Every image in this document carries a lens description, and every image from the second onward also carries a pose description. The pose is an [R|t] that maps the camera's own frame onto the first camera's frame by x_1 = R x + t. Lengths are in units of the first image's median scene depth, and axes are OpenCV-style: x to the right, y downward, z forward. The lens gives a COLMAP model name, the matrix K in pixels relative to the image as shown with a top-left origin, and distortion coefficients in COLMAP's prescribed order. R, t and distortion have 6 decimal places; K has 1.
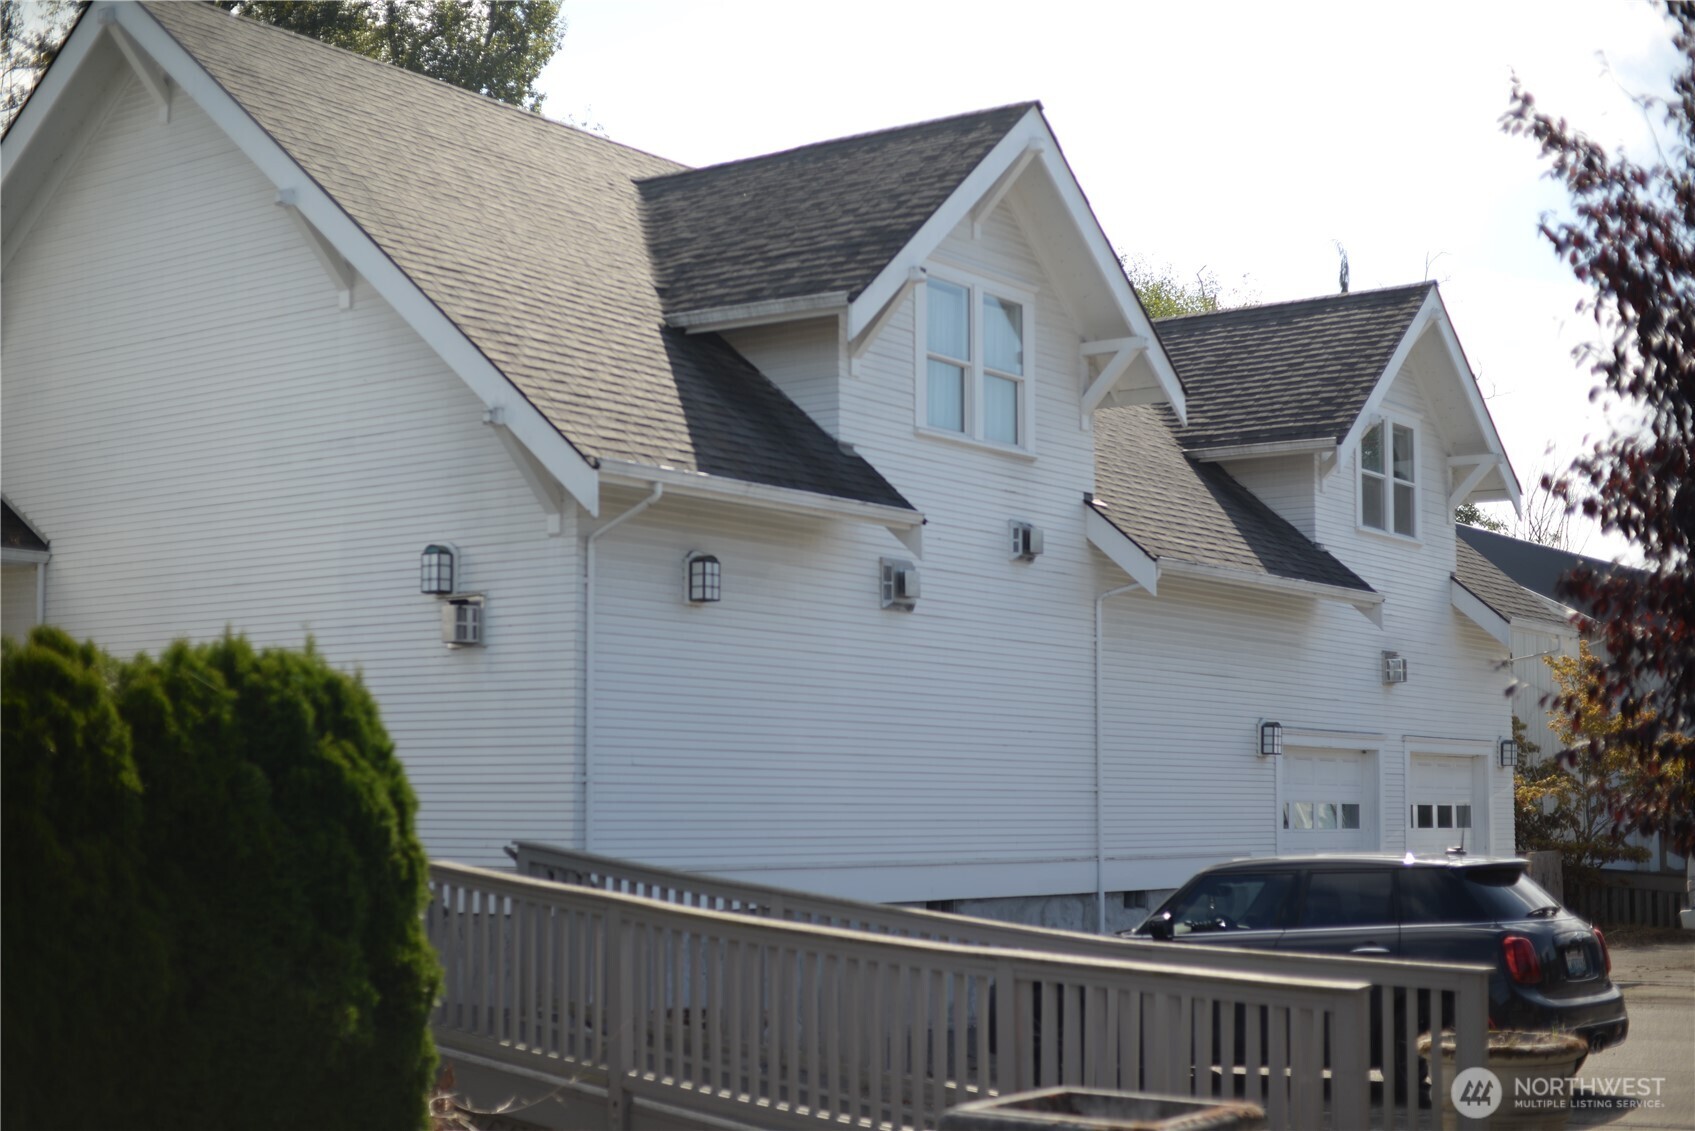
lens RADIAL K [[2426.6, 0, 847.5], [0, 2426.6, 565.5], [0, 0, 1]] dist [-0.123359, 0.162823]
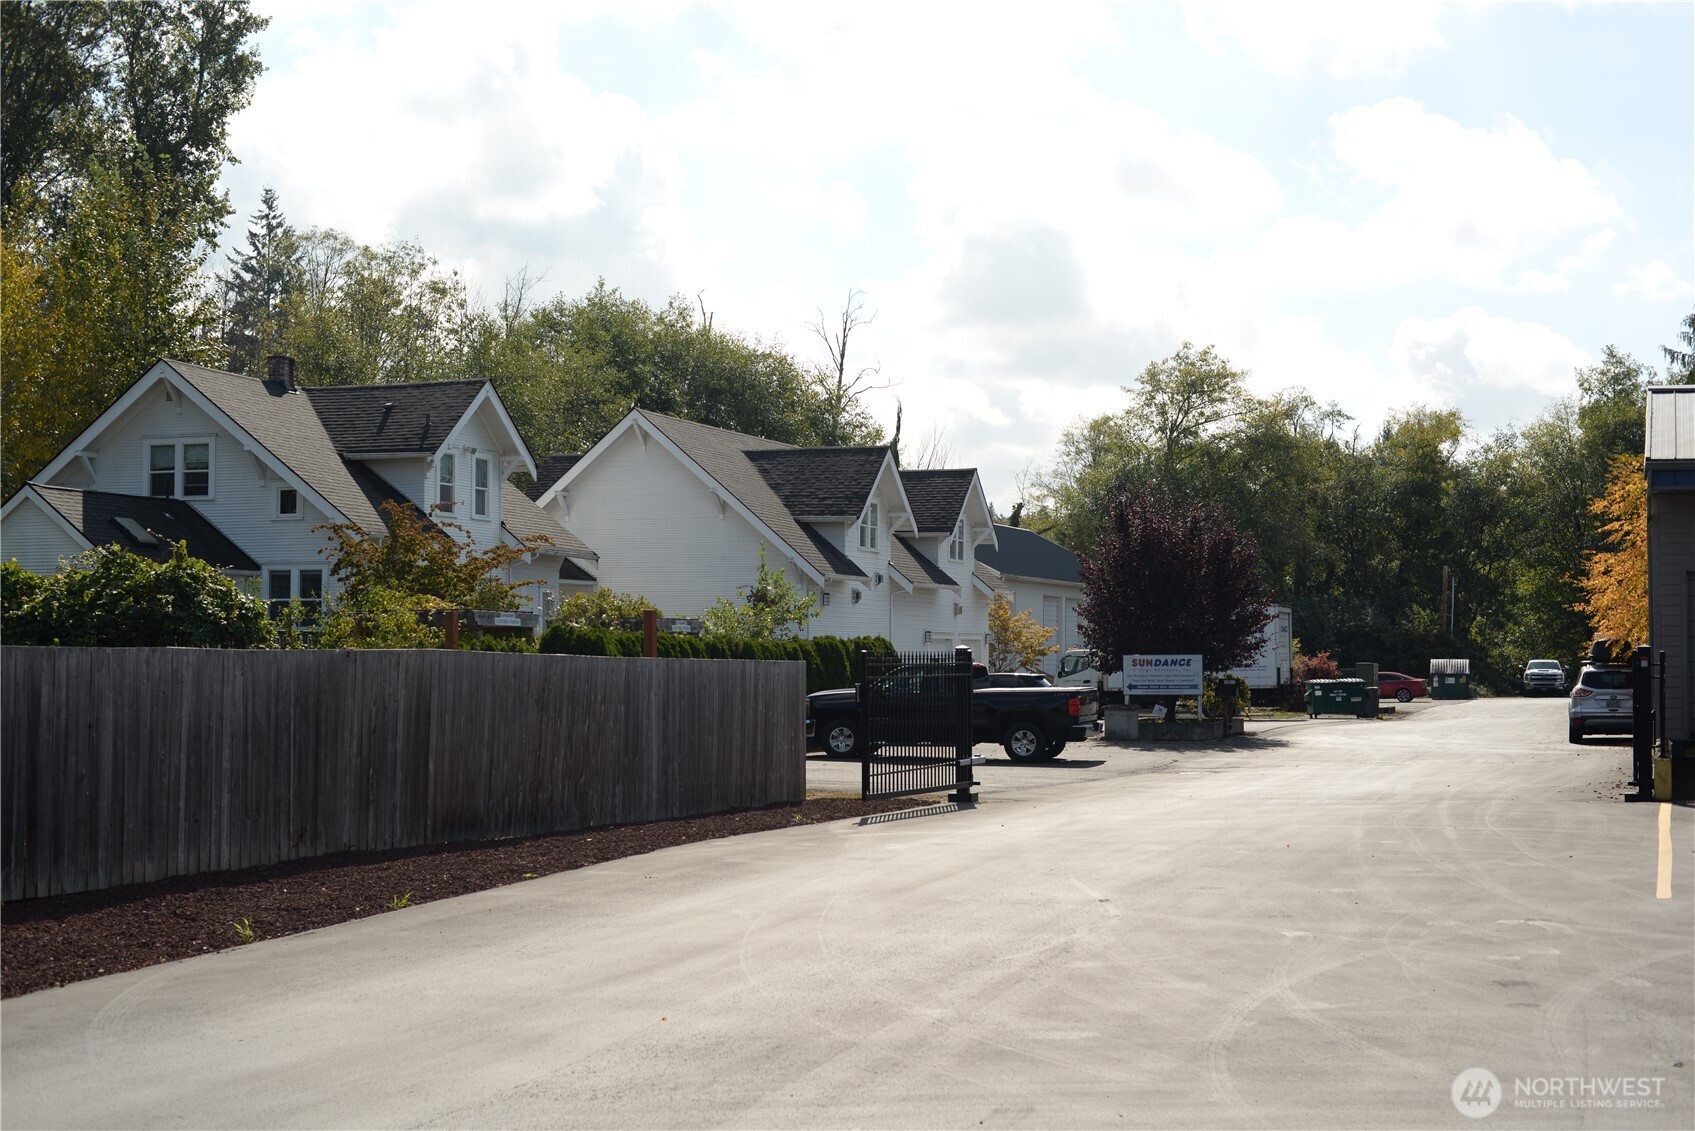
lens RADIAL K [[2426.6, 0, 847.5], [0, 2426.6, 565.5], [0, 0, 1]] dist [-0.123359, 0.162823]
pose [[0.955559, 0.012774, 0.294523, -0.912660], [-0.032699, 0.997489, 0.062827, -0.227435], [-0.292981, -0.069665, 0.953577, -2.064435]]
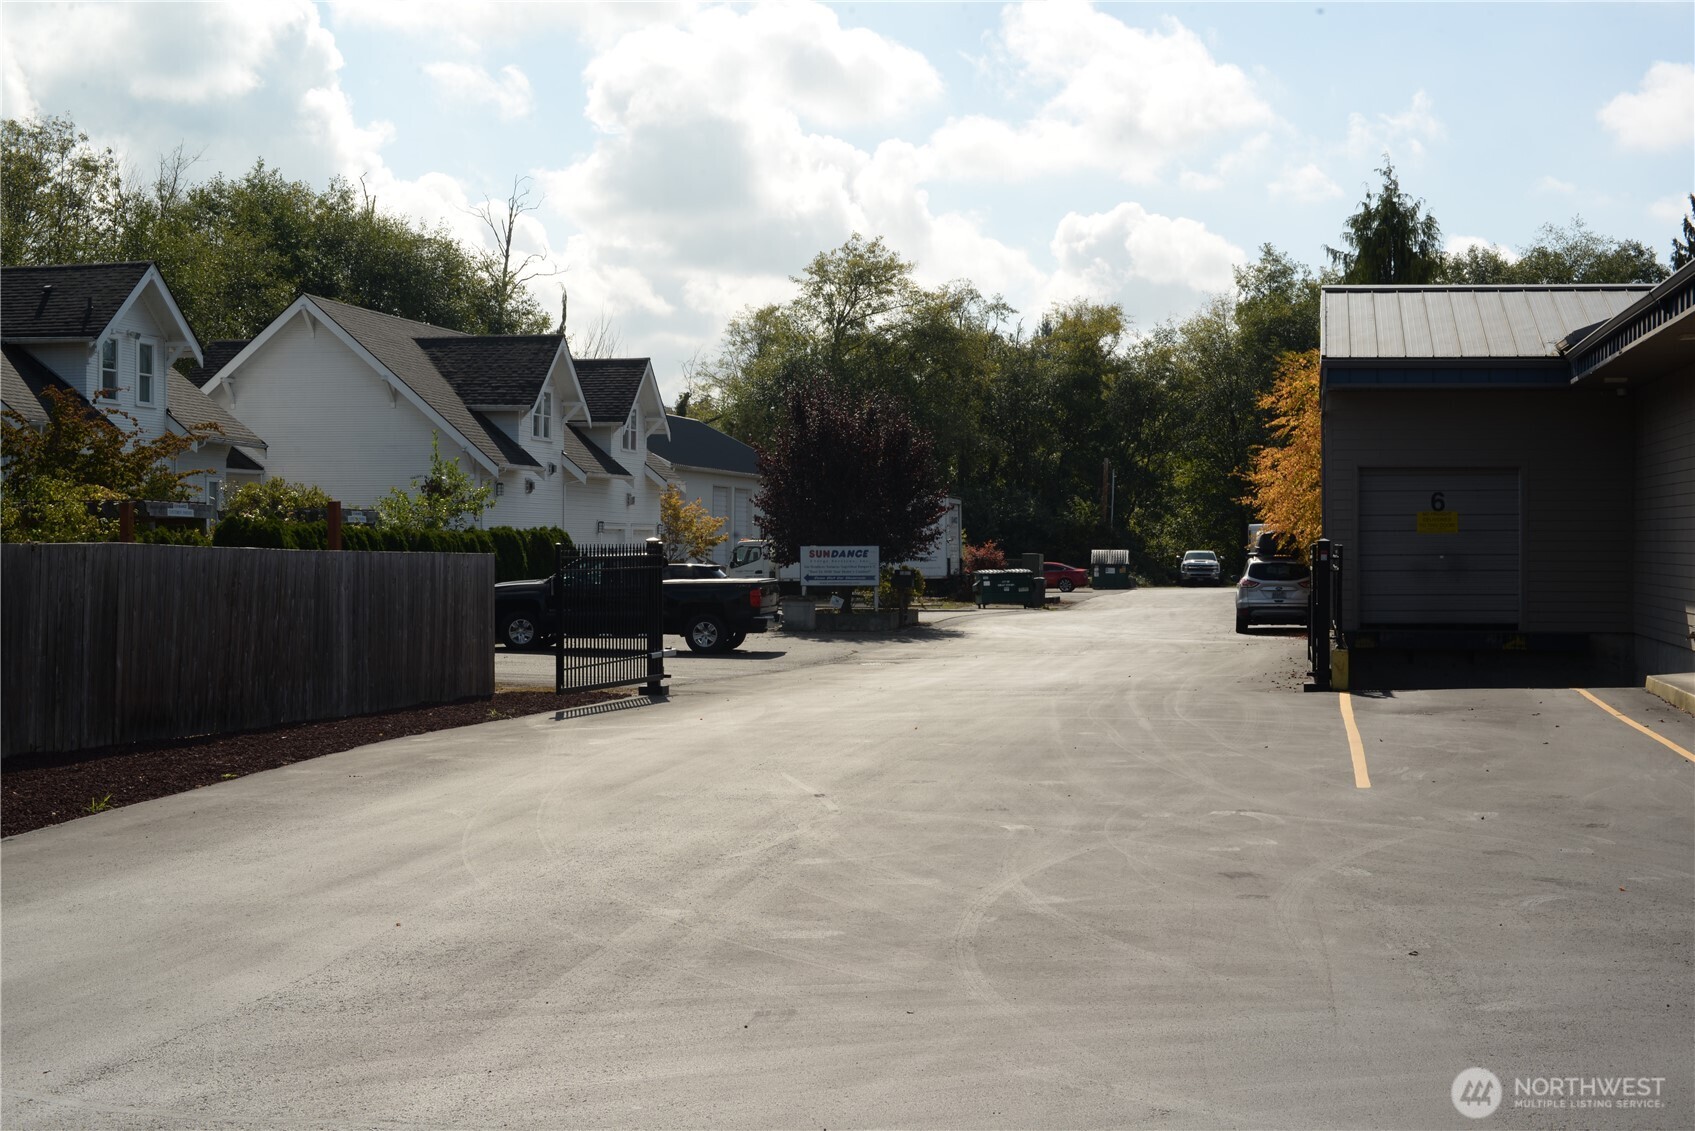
lens RADIAL K [[2426.6, 0, 847.5], [0, 2426.6, 565.5], [0, 0, 1]] dist [-0.123359, 0.162823]
pose [[0.904963, -0.001375, 0.425489, -0.928178], [-0.046802, 0.993605, 0.102755, -0.227847], [-0.422909, -0.112903, 0.899111, -2.049964]]
